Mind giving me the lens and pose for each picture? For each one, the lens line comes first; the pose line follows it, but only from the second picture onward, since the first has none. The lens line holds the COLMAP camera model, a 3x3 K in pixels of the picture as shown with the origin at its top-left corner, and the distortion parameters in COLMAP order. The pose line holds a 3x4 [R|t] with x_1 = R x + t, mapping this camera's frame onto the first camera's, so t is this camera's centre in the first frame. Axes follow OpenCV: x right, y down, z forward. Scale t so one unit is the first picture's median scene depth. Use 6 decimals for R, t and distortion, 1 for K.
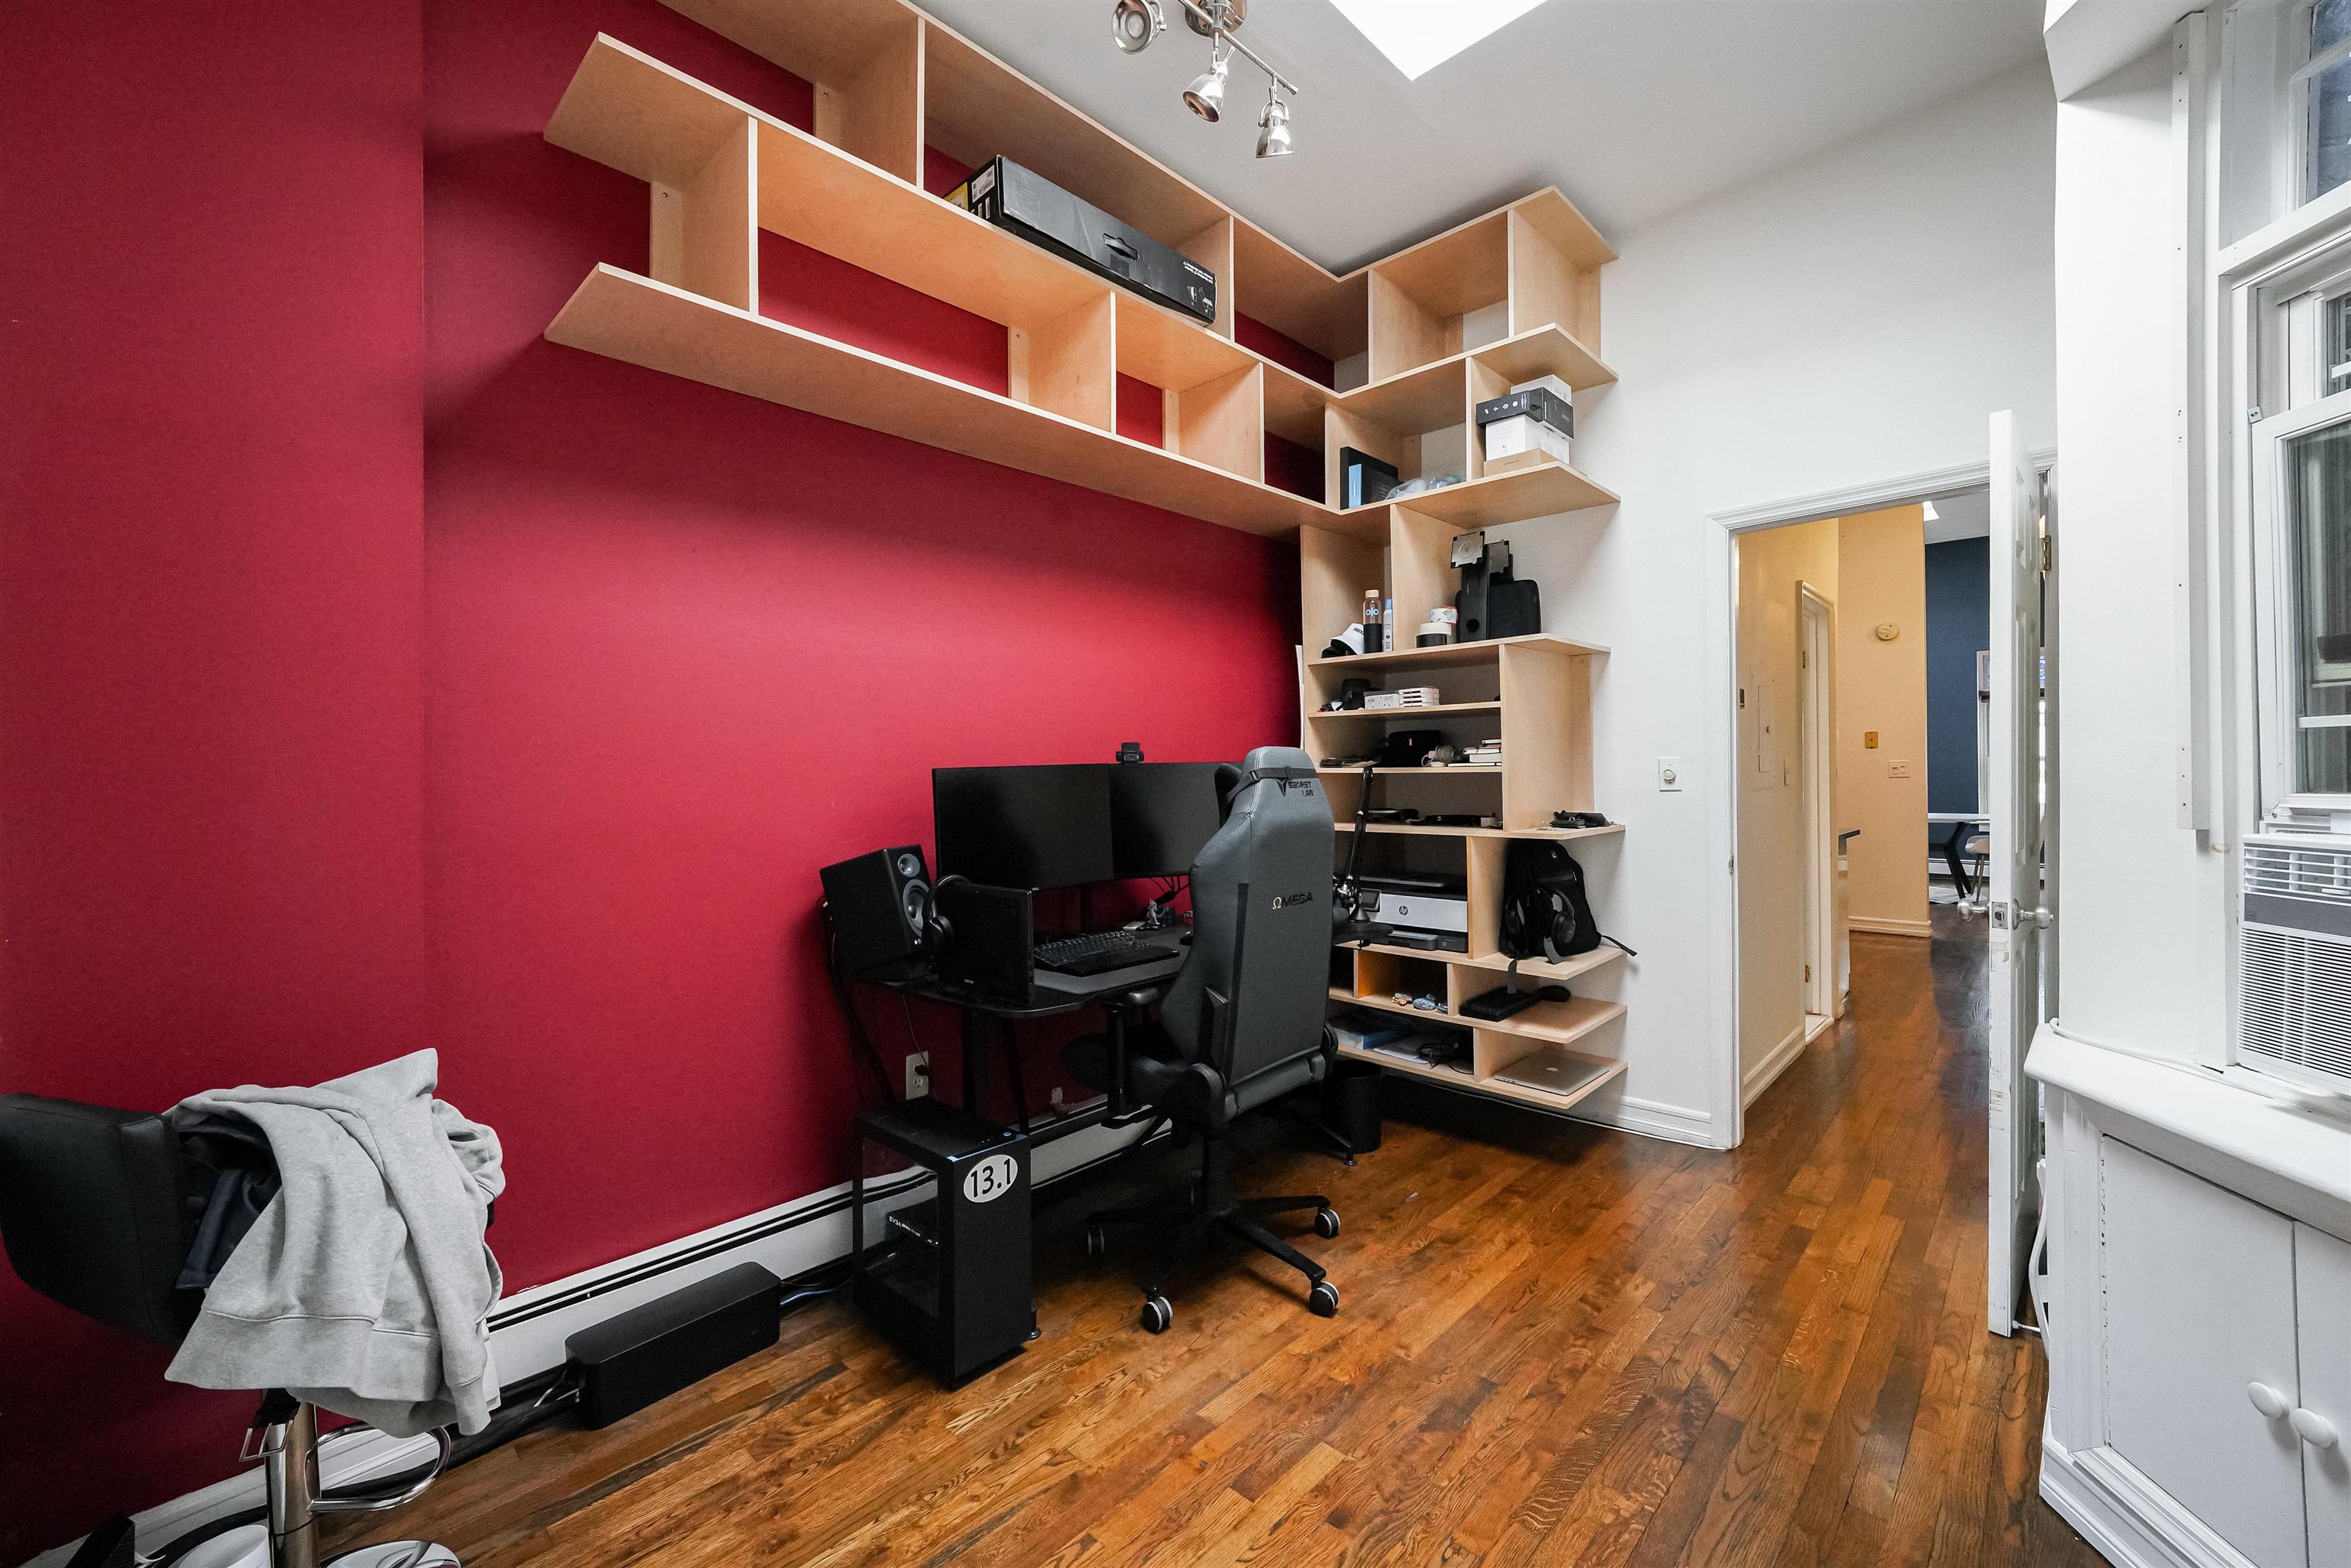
lens RADIAL K [[960.8, 0, 1158.9], [0, 960.8, 776.8], [0, 0, 1]] dist [-0.004974, 0.000759]
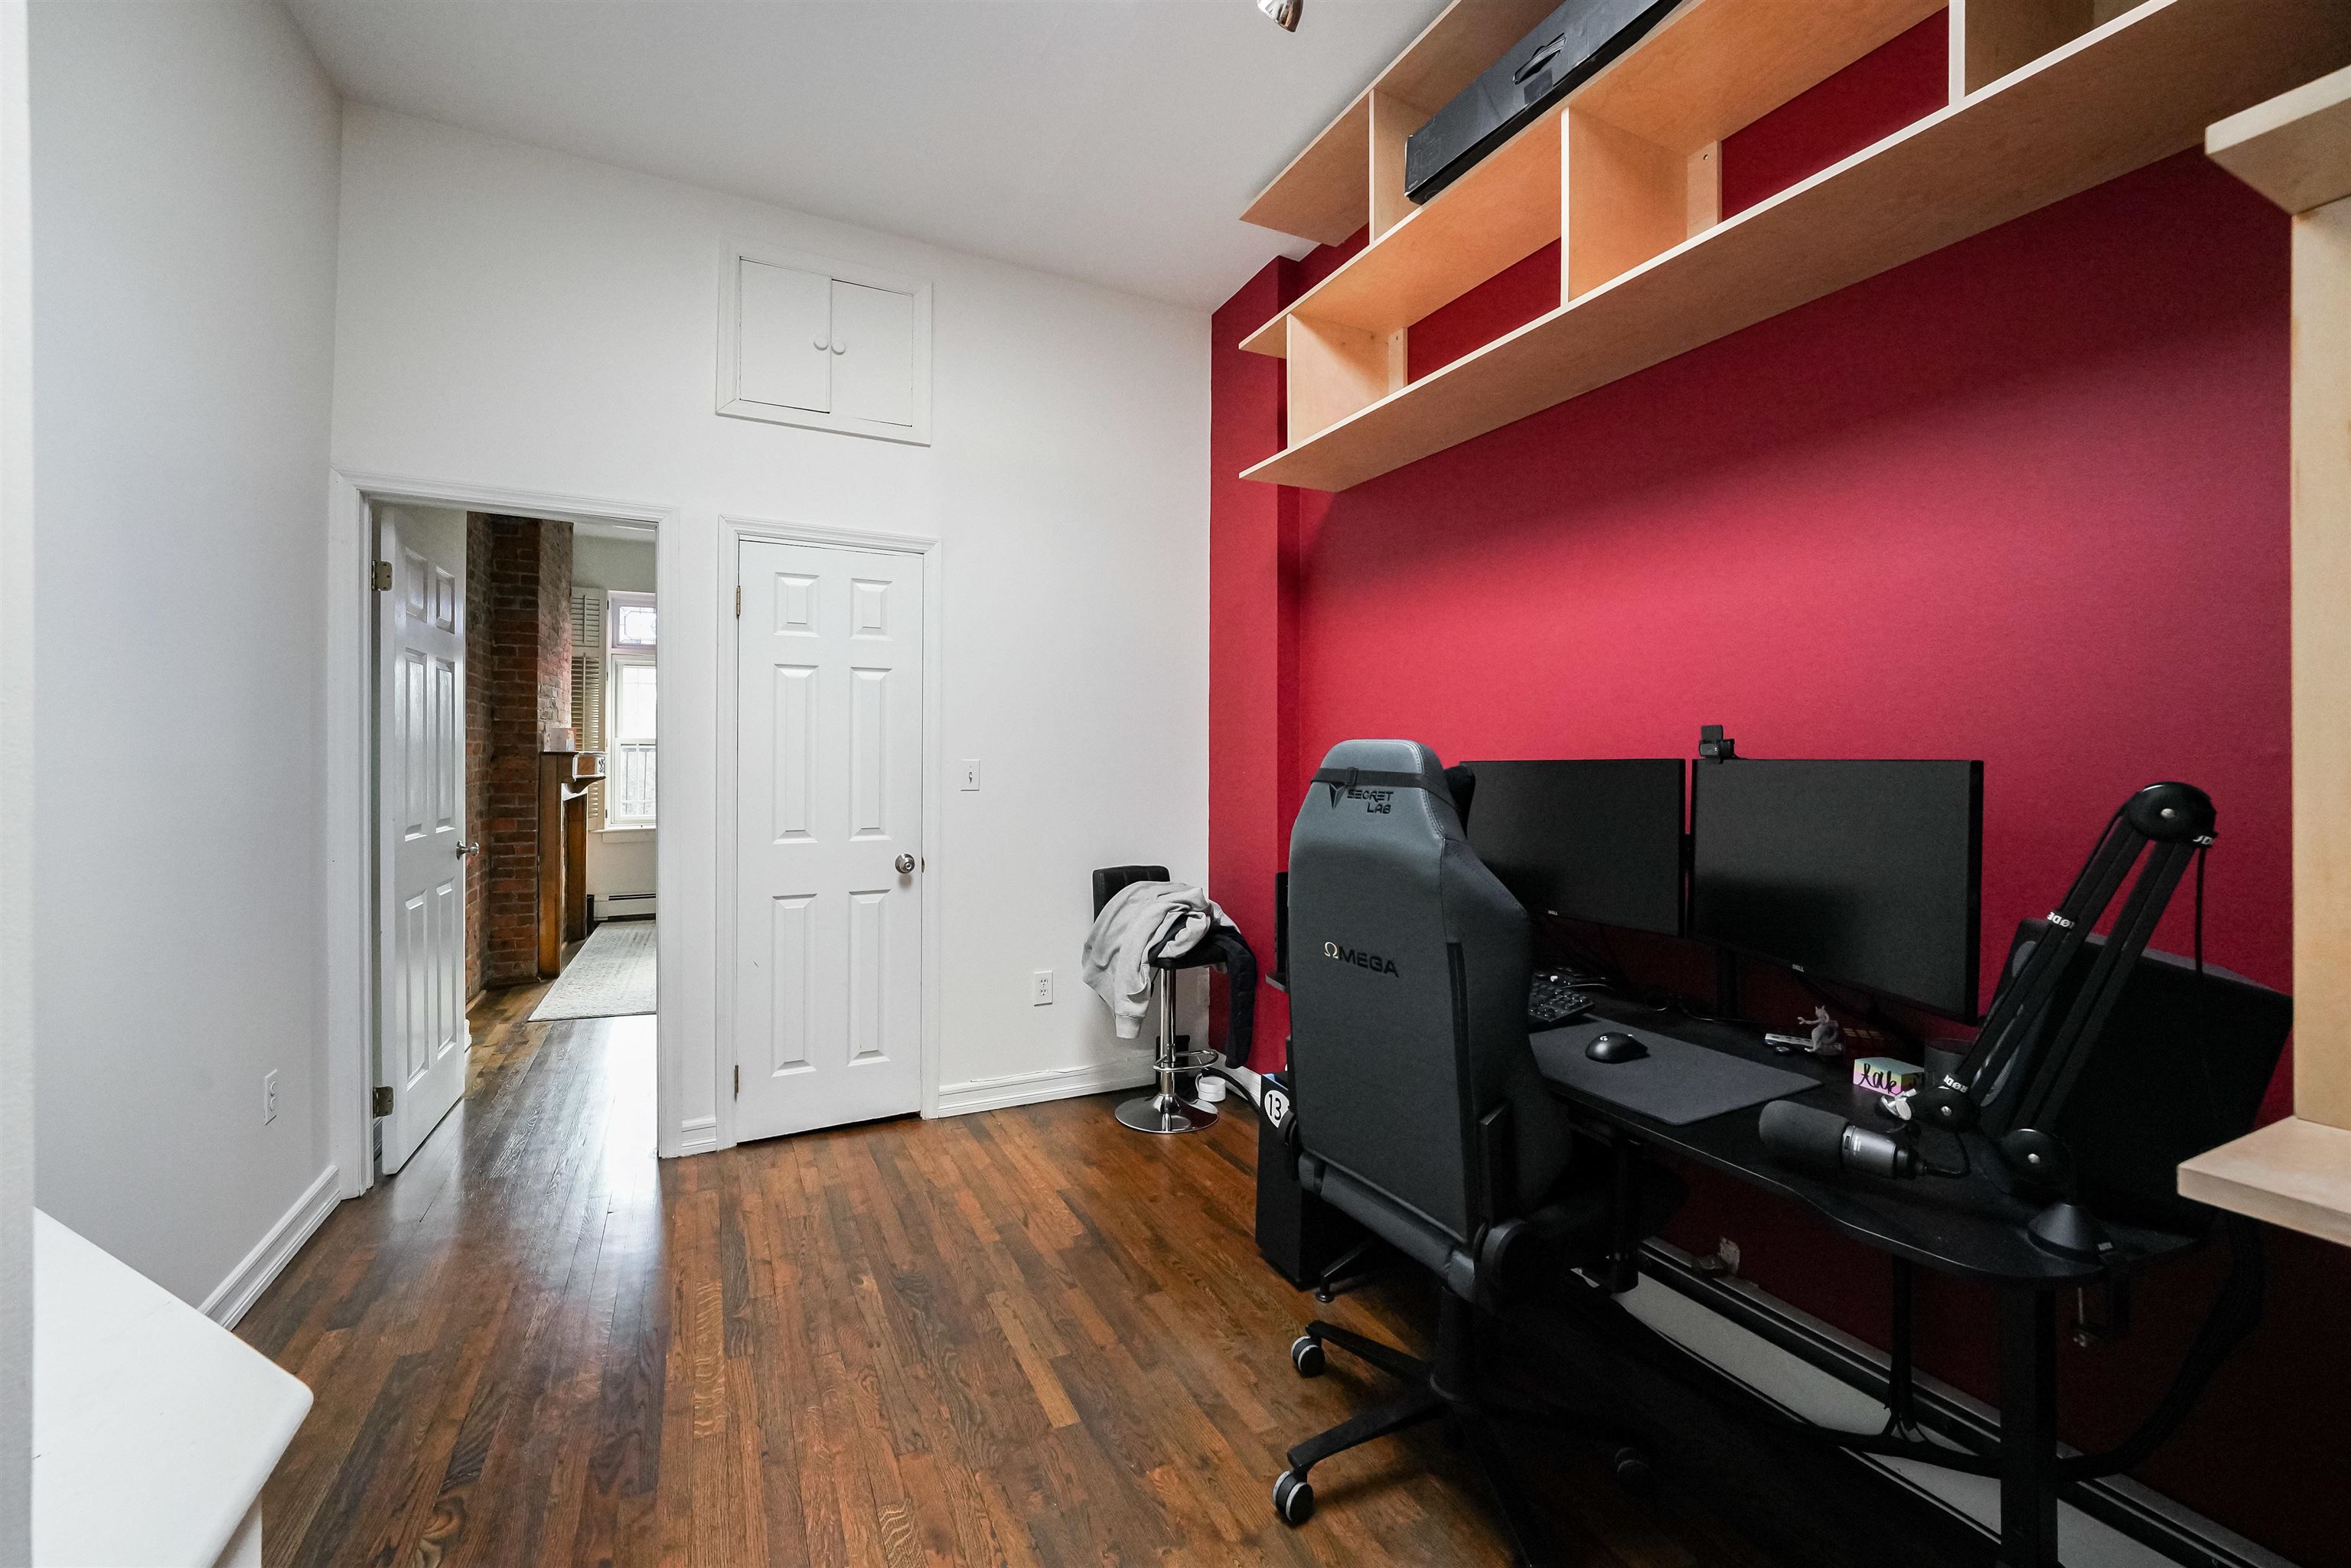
lens RADIAL K [[960.8, 0, 1165.7], [0, 960.8, 761.3], [0, 0, 1]] dist [-0.004974, 0.000759]
pose [[-0.345046, 0.018810, -0.938397, 0.867761], [-0.007702, 0.999709, 0.022872, -0.031486], [0.938554, 0.015120, -0.344801, 1.135157]]
